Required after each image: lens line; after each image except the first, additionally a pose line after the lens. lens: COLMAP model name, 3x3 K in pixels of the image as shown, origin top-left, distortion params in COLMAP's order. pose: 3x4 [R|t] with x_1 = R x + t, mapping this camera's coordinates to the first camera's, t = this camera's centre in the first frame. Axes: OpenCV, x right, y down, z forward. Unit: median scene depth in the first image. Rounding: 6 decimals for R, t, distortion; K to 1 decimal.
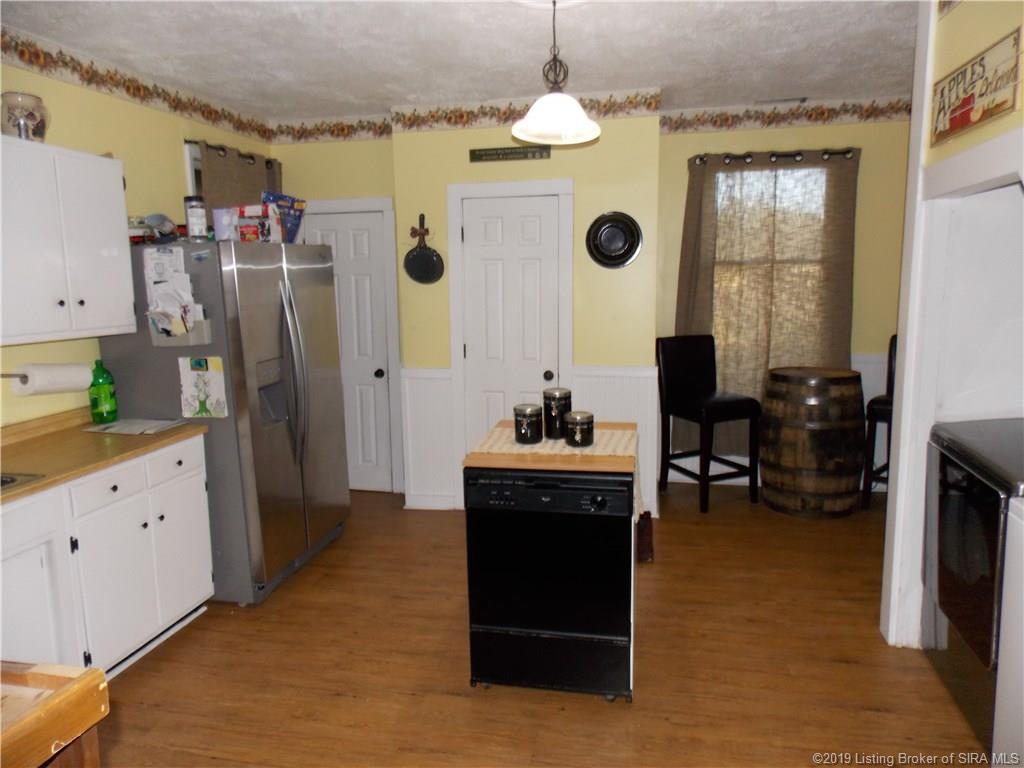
lens RADIAL K [[680.8, 0, 511.8], [0, 680.8, 370.6], [0, 0, 1]] dist [0.001445, -0.002762]
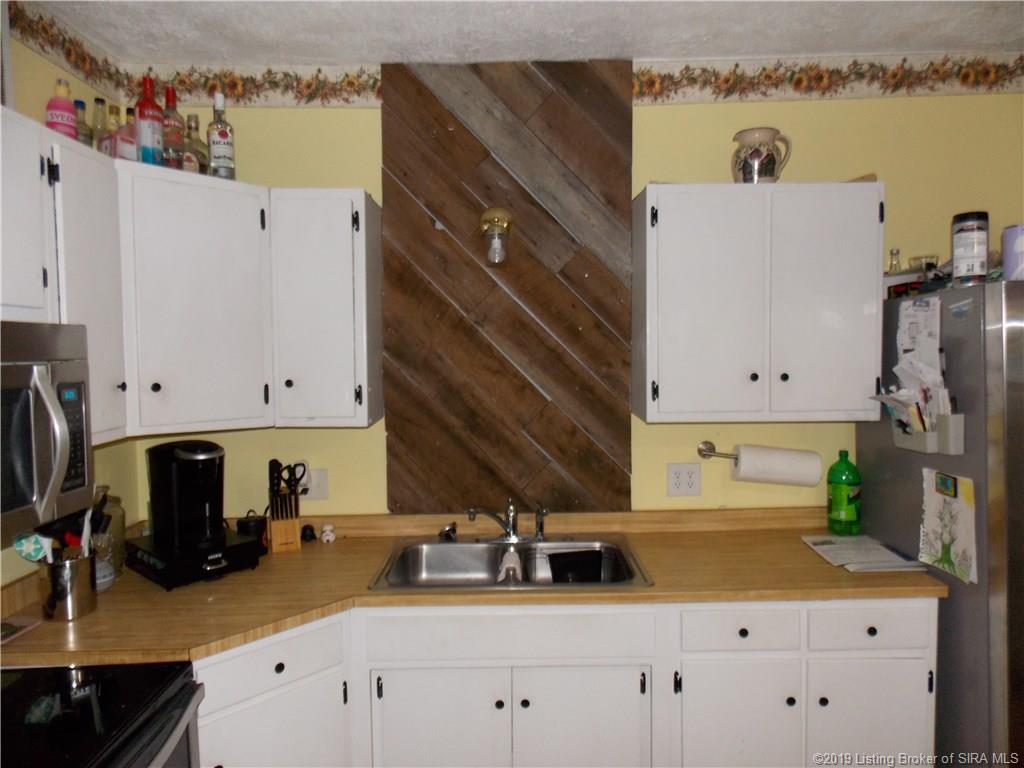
lens RADIAL K [[680.8, 0, 511.8], [0, 680.8, 370.6], [0, 0, 1]] dist [0.001445, -0.002762]
pose [[0.200088, 0.049205, -0.978542, 0.059369], [-0.118128, 0.992664, 0.025761, -0.081409], [0.972631, 0.110439, 0.204433, 0.485178]]
